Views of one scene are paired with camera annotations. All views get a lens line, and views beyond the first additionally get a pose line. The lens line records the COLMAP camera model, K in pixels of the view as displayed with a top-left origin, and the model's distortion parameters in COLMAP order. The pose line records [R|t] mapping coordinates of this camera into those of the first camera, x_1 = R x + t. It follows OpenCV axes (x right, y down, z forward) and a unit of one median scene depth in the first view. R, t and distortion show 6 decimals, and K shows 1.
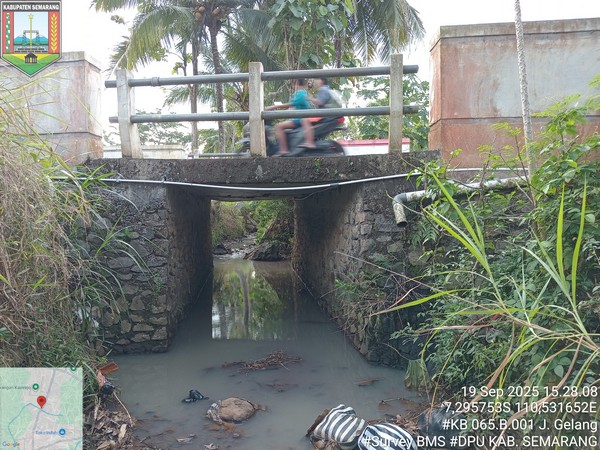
lens RADIAL K [[469.4, 0, 300.0], [0, 469.4, 225.0], [0, 0, 1]] dist [0.005621, 0.000722]
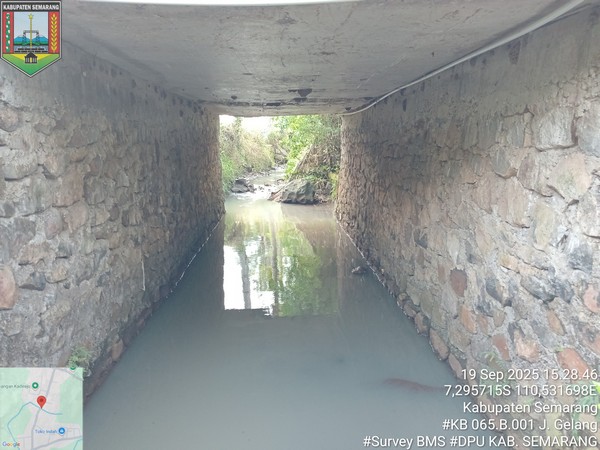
lens RADIAL K [[469.4, 0, 300.0], [0, 469.4, 225.0], [0, 0, 1]] dist [0.005621, 0.000722]
pose [[0.997682, 0.023108, -0.064010, -0.020719], [-0.013594, 0.989301, 0.145255, 0.001775], [0.066682, -0.144048, 0.987322, 0.261142]]
